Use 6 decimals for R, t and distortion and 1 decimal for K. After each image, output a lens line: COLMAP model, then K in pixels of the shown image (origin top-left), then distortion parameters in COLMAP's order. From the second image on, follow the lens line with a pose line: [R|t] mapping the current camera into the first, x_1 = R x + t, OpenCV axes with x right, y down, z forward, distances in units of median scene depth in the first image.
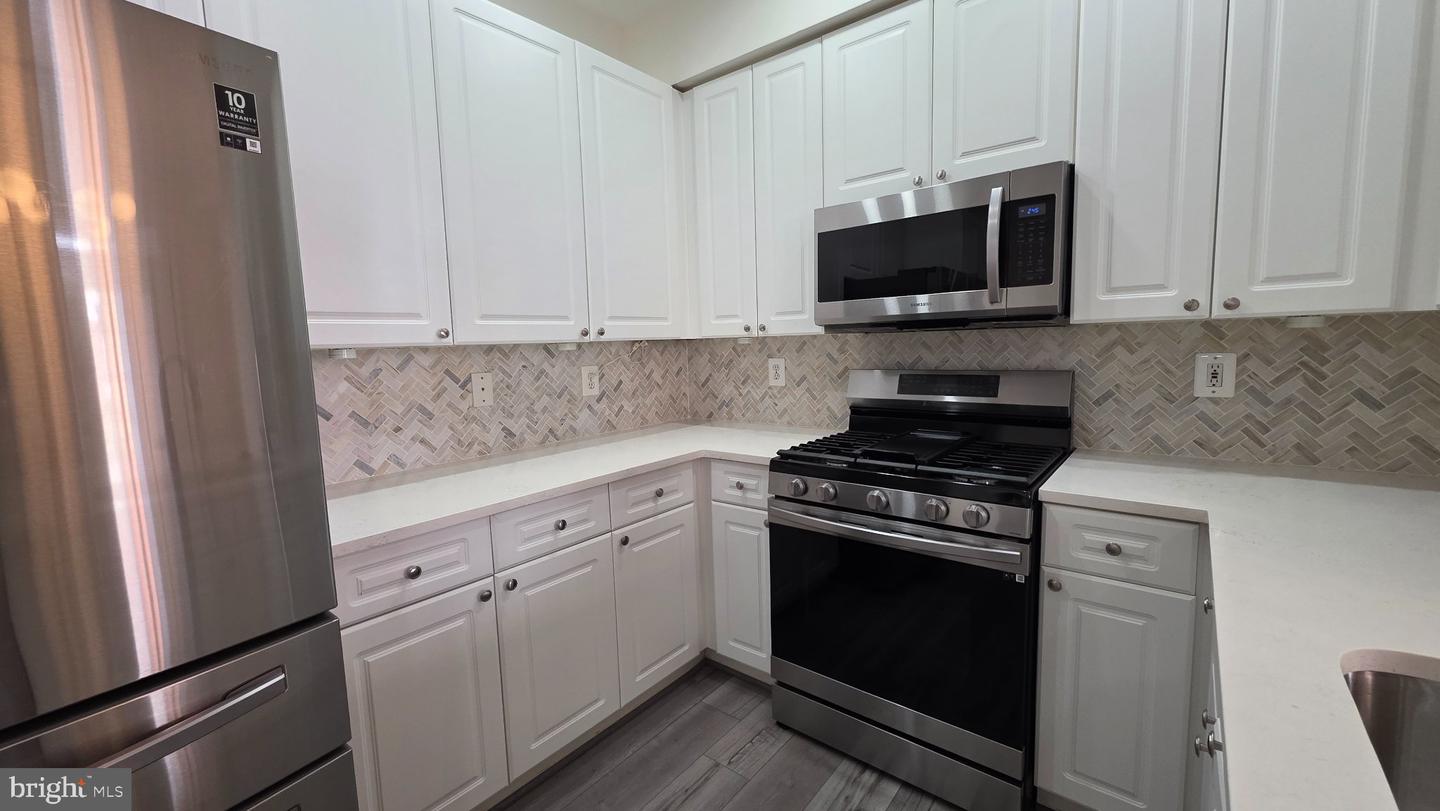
lens RADIAL K [[572.1, 0, 711.7], [0, 572.1, 402.7], [0, 0, 1]] dist [-0.001012, 0.000419]
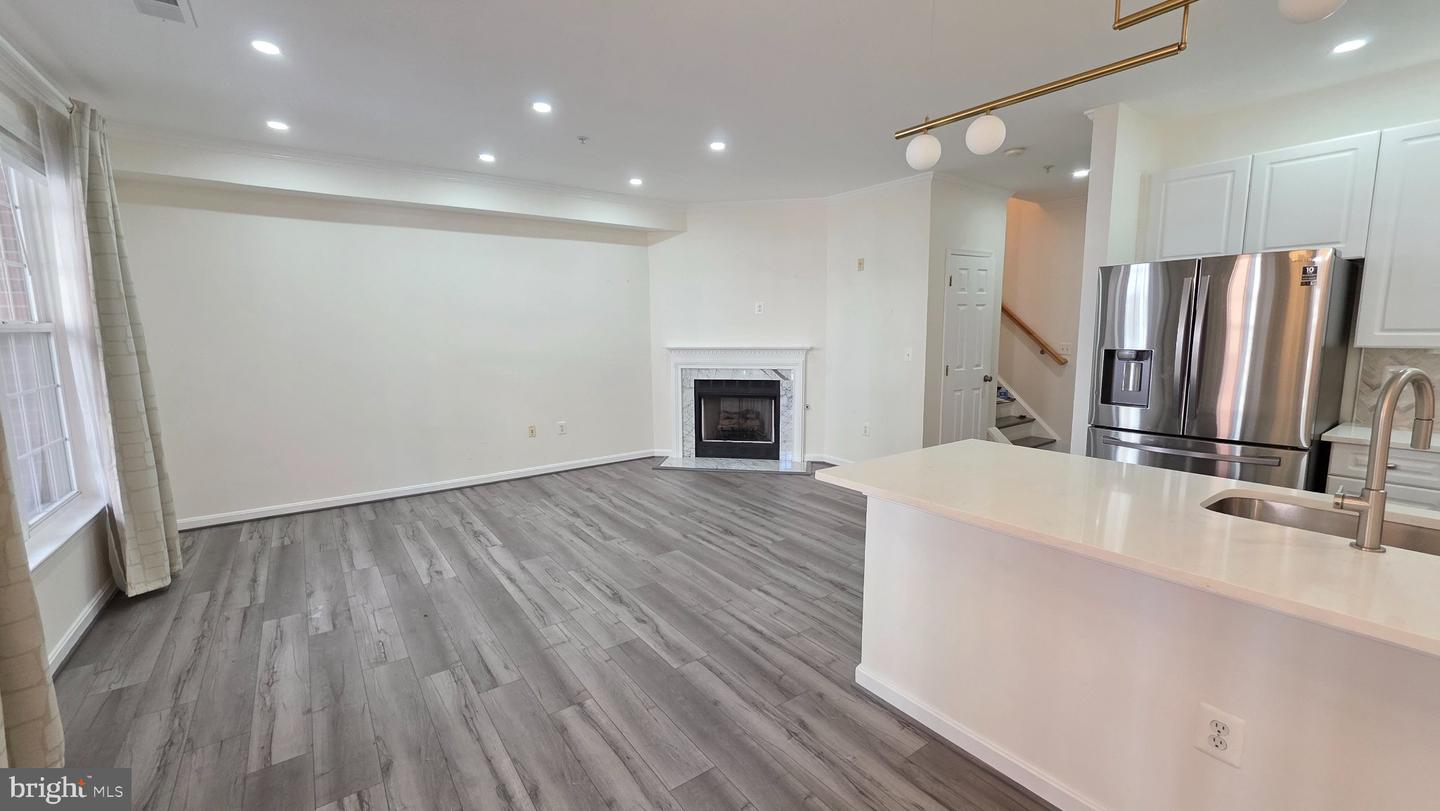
lens RADIAL K [[572.1, 0, 716.8], [0, 572.1, 397.9], [0, 0, 1]] dist [-0.001012, 0.000419]
pose [[-0.258837, 0.151276, -0.954002, 1.244889], [-0.084592, 0.980315, 0.178399, -0.056867], [0.962210, 0.126877, -0.240945, -0.506148]]
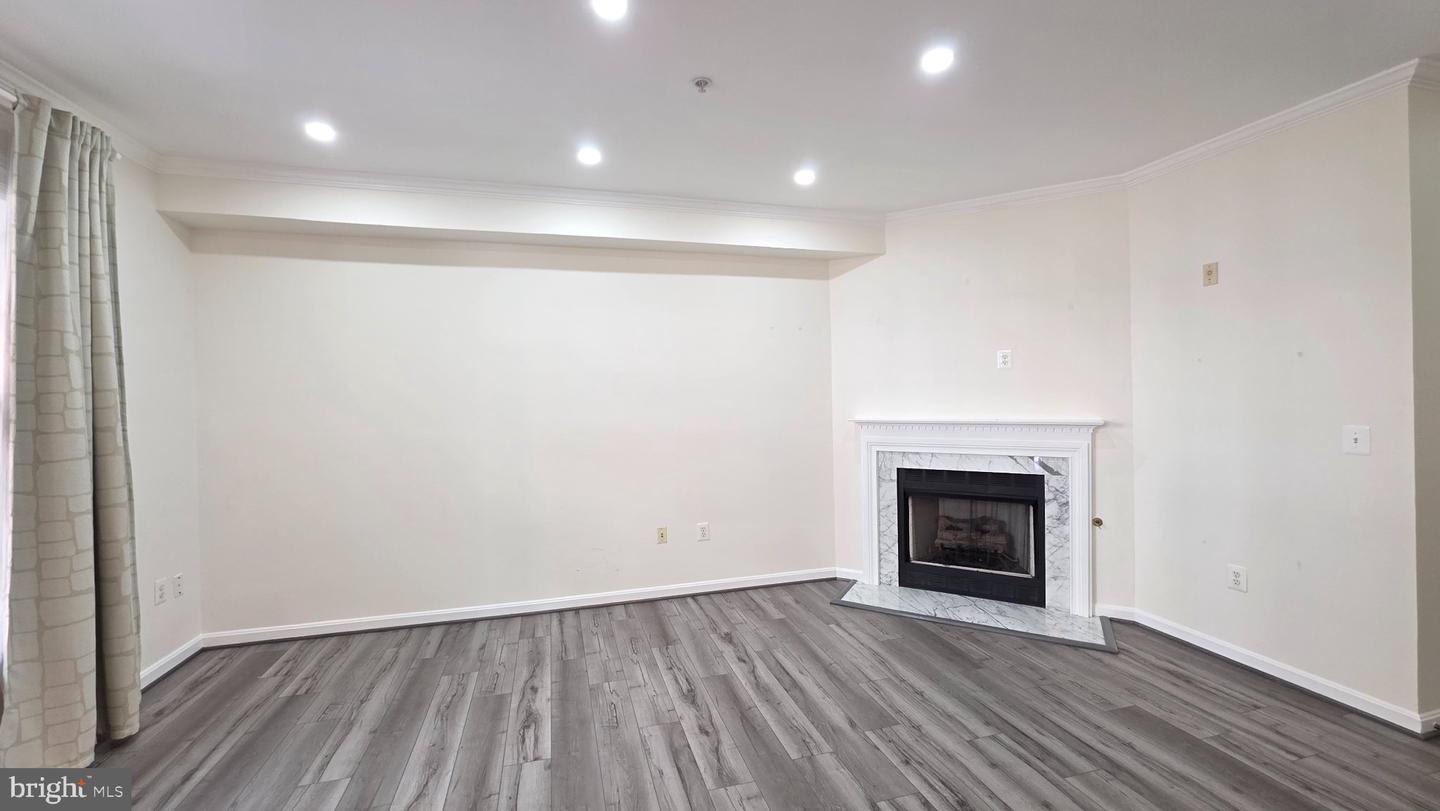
lens RADIAL K [[572.1, 0, 713.9], [0, 572.1, 399.6], [0, 0, 1]] dist [-0.001012, 0.000419]
pose [[-0.577690, 0.043566, -0.815093, 0.383411], [-0.050697, 0.994732, 0.089099, 0.009511], [0.814680, 0.092795, -0.572438, -0.755792]]
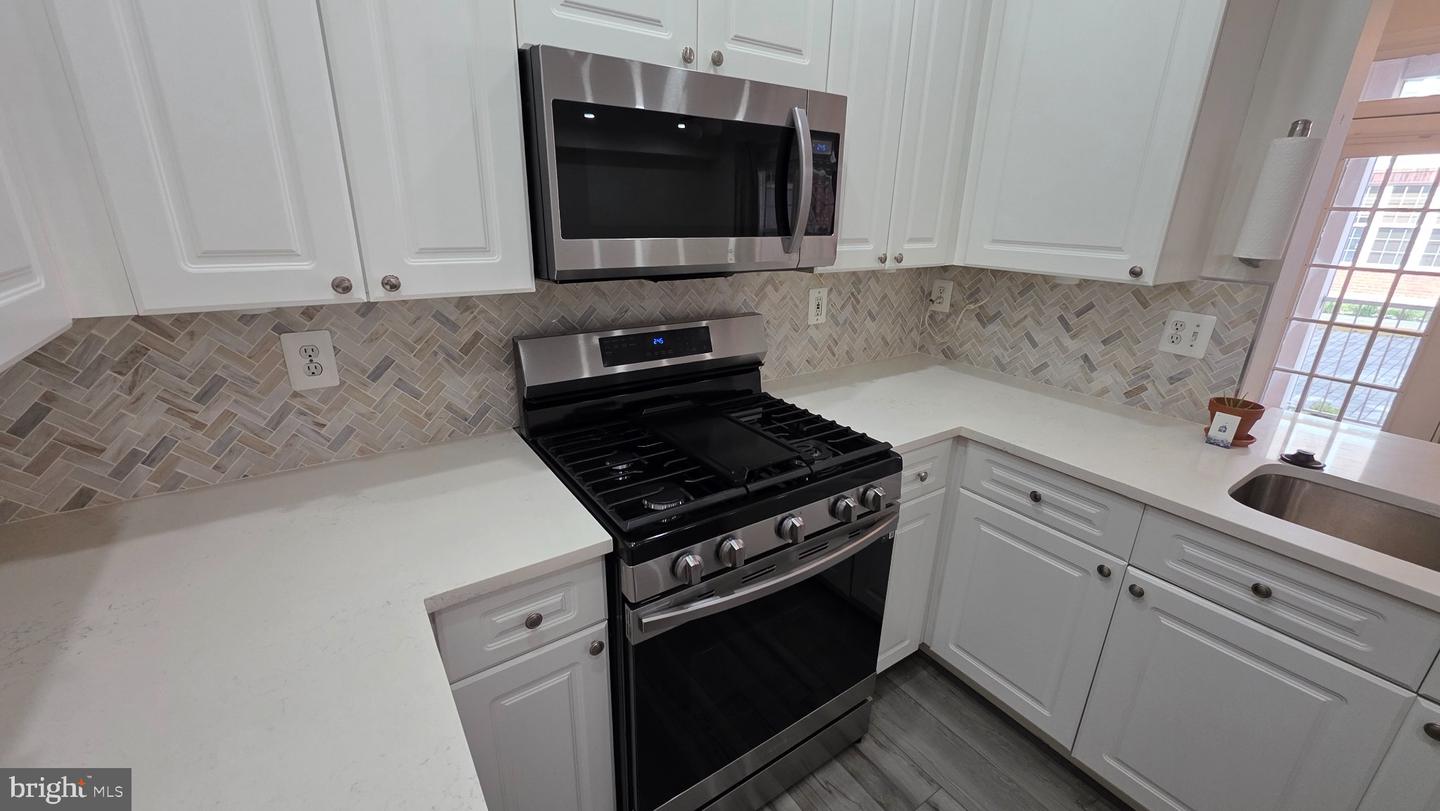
lens RADIAL K [[572.1, 0, 709.8], [0, 572.1, 401.1], [0, 0, 1]] dist [-0.001012, 0.000419]
pose [[0.278128, -0.275952, 0.920052, -0.314680], [0.071437, 0.961134, 0.266679, -0.161635], [-0.957884, -0.008446, 0.287032, 0.707293]]
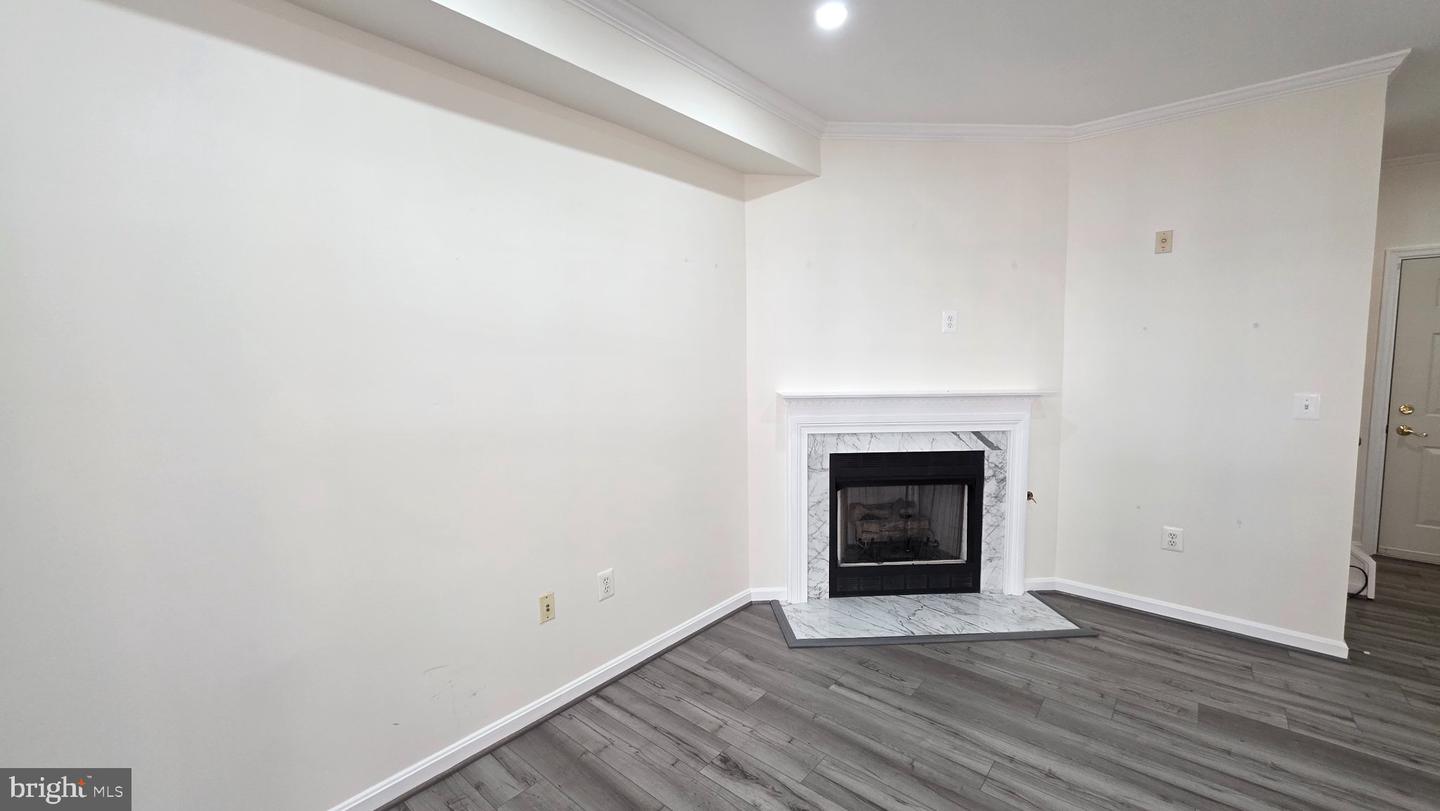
lens RADIAL K [[572.1, 0, 714.4], [0, 572.1, 400.1], [0, 0, 1]] dist [-0.001012, 0.000419]
pose [[-0.032924, 0.107273, -0.993684, -0.038156], [-0.092046, 0.989673, 0.109890, 0.101403], [0.995210, 0.095083, -0.022710, -1.674993]]
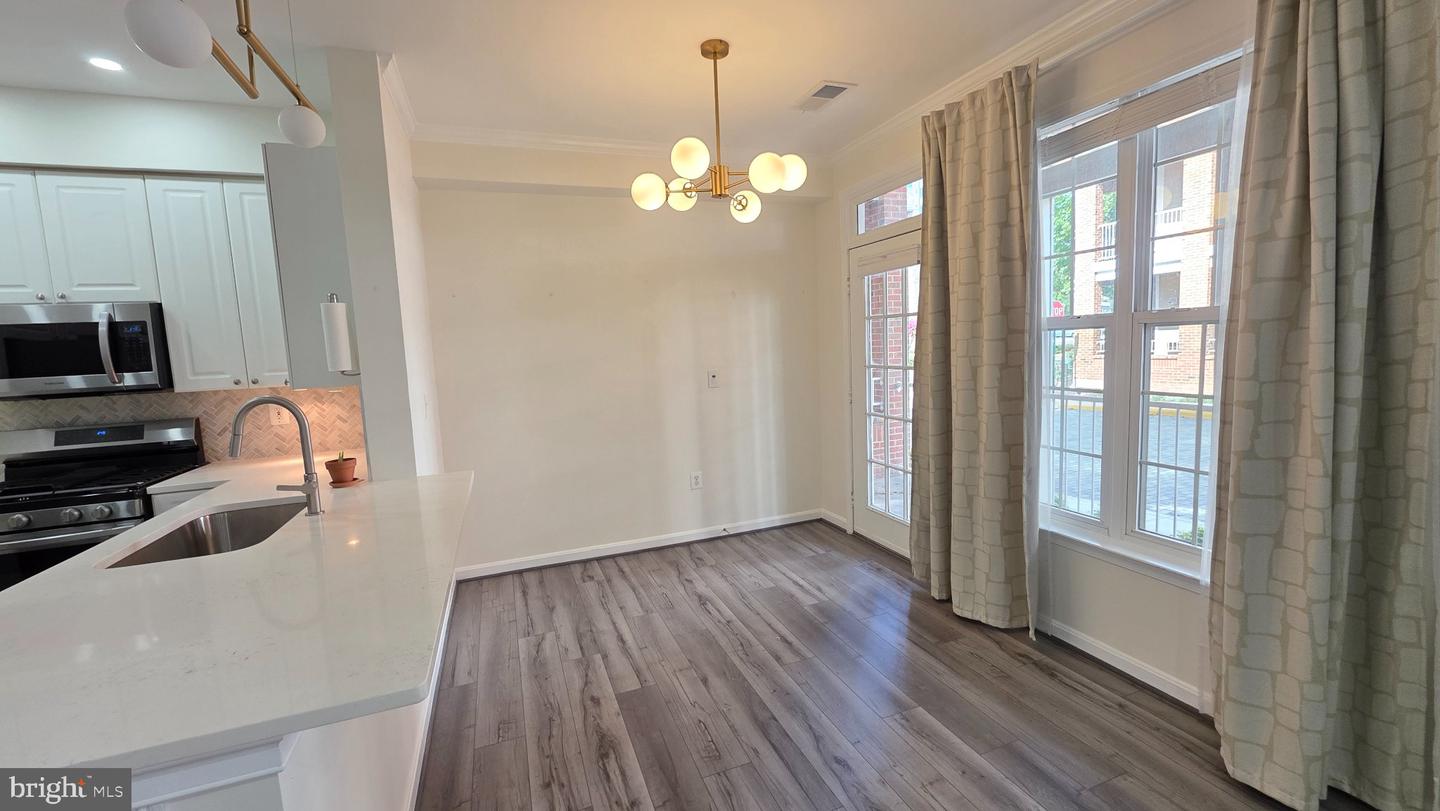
lens RADIAL K [[572.1, 0, 710.9], [0, 572.1, 401.1], [0, 0, 1]] dist [-0.001012, 0.000419]
pose [[0.496027, -0.077965, 0.864800, -0.056817], [0.121952, 0.992344, 0.019515, 0.042364], [-0.859700, 0.095784, 0.501738, -1.014191]]
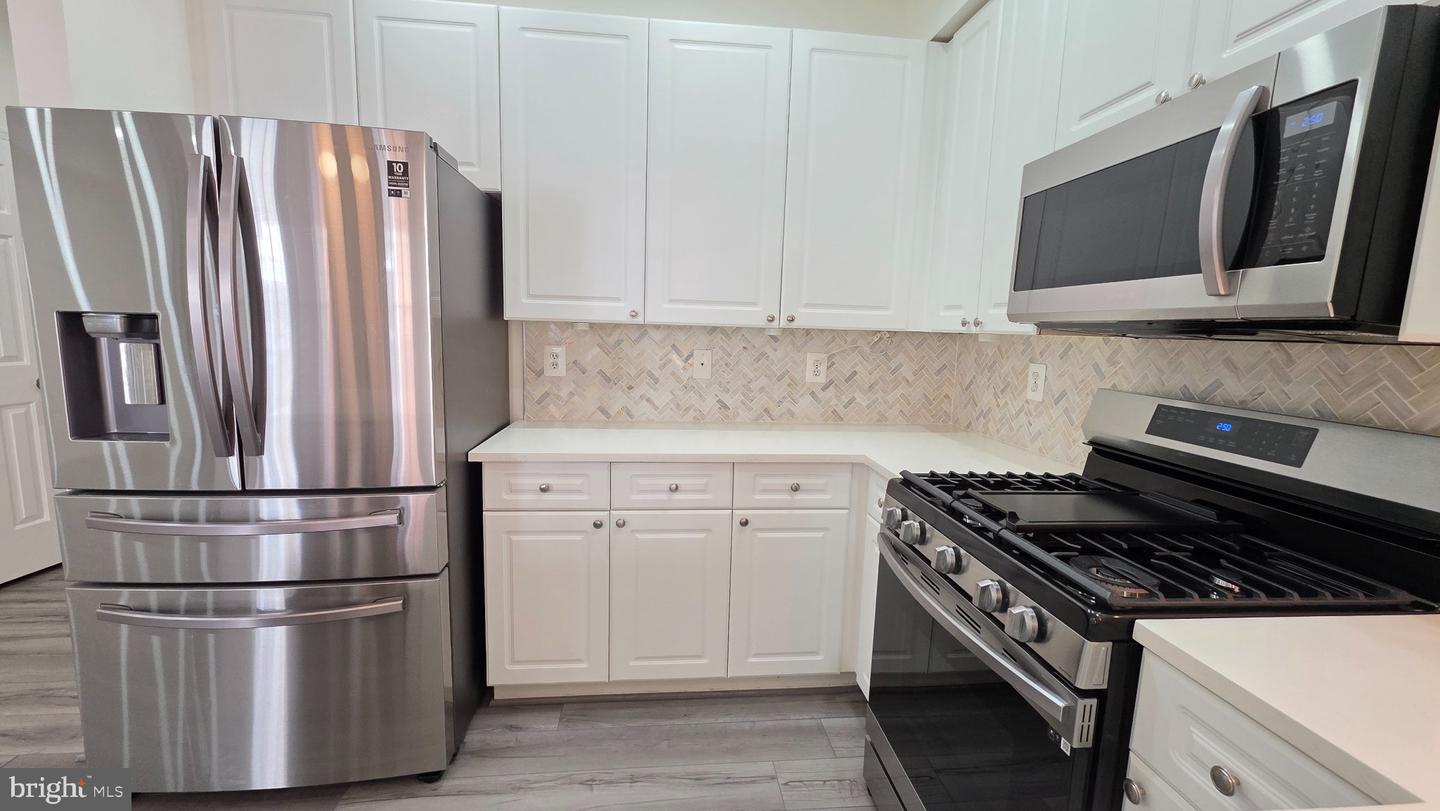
lens RADIAL K [[572.1, 0, 711.4], [0, 572.1, 401.1], [0, 0, 1]] dist [-0.001012, 0.000419]
pose [[0.704764, 0.142202, -0.695045, 0.446160], [-0.126338, 0.989202, 0.074280, -0.039566], [0.698102, 0.035461, 0.715119, 0.195652]]
